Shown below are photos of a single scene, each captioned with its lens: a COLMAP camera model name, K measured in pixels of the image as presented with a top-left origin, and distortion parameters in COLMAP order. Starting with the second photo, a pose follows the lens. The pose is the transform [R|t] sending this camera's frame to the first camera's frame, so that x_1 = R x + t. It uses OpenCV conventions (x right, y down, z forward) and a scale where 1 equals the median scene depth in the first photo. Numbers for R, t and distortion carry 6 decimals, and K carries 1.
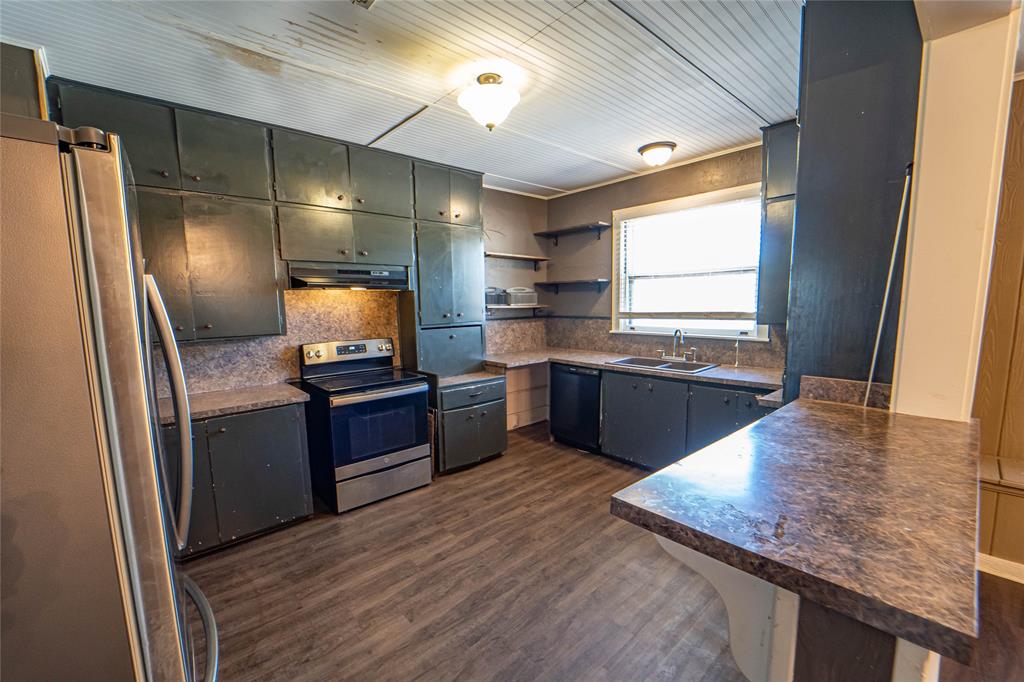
lens RADIAL K [[417.8, 0, 516.2], [0, 417.8, 352.2], [0, 0, 1]] dist [-0.018584, 0.000095]
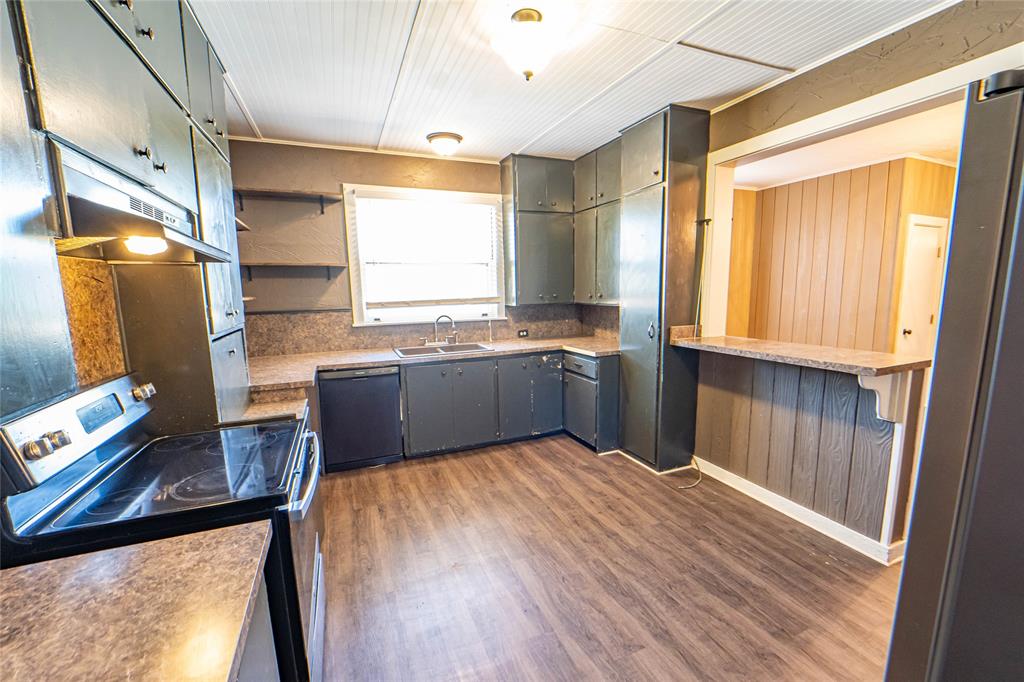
lens RADIAL K [[417.8, 0, 516.2], [0, 417.8, 352.2], [0, 0, 1]] dist [-0.018584, 0.000095]
pose [[0.328146, -0.136127, 0.934767, -0.550658], [0.126131, 0.987015, 0.099458, -0.044004], [-0.936168, 0.085266, 0.341055, 0.462087]]
